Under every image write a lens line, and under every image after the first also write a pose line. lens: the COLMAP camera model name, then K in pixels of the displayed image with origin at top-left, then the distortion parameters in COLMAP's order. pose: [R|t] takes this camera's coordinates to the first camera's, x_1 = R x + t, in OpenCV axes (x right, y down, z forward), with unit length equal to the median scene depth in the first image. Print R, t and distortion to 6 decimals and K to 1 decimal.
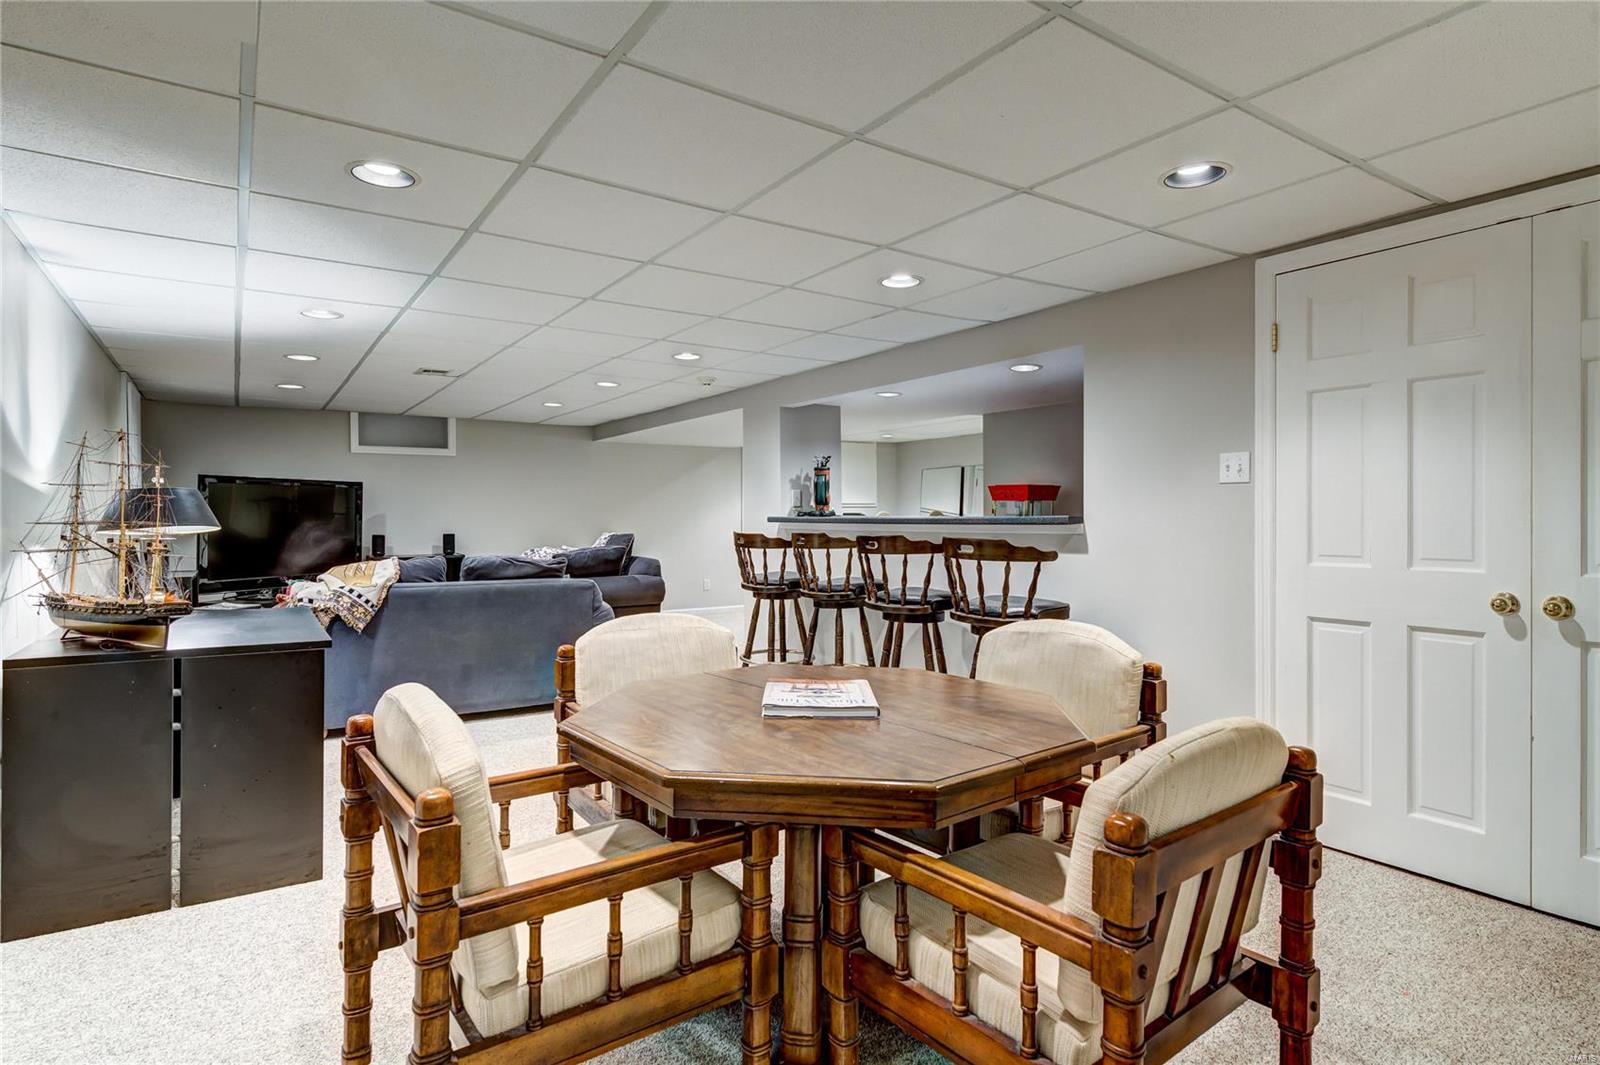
lens RADIAL K [[825.1, 0, 800.0], [0, 825.1, 506.8], [0, 0, 1]] dist [0.000651, 0.000153]
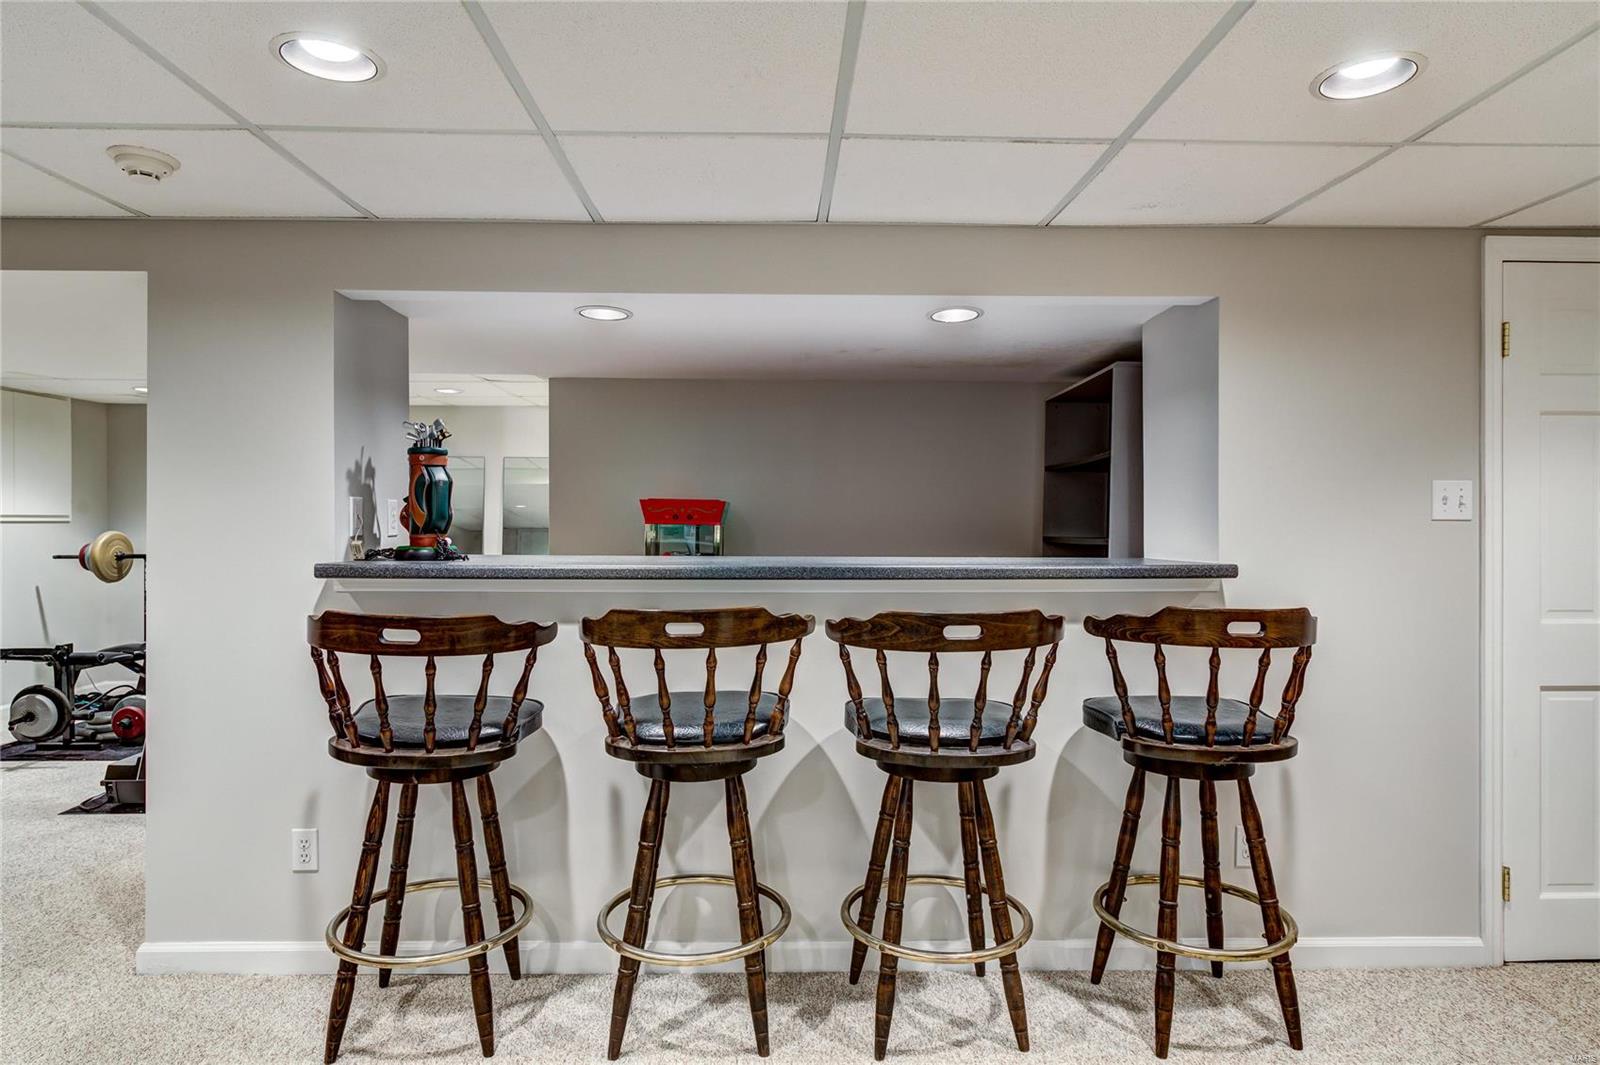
lens RADIAL K [[1123.5, 0, 800.0], [0, 1123.5, 532.5], [0, 0, 1]] dist [-0.081604, -0.001074]
pose [[0.551237, 0.032604, 0.833711, -0.382875], [-0.012584, 0.999447, -0.030765, 0.012223], [-0.834254, 0.006467, 0.551343, 0.577551]]
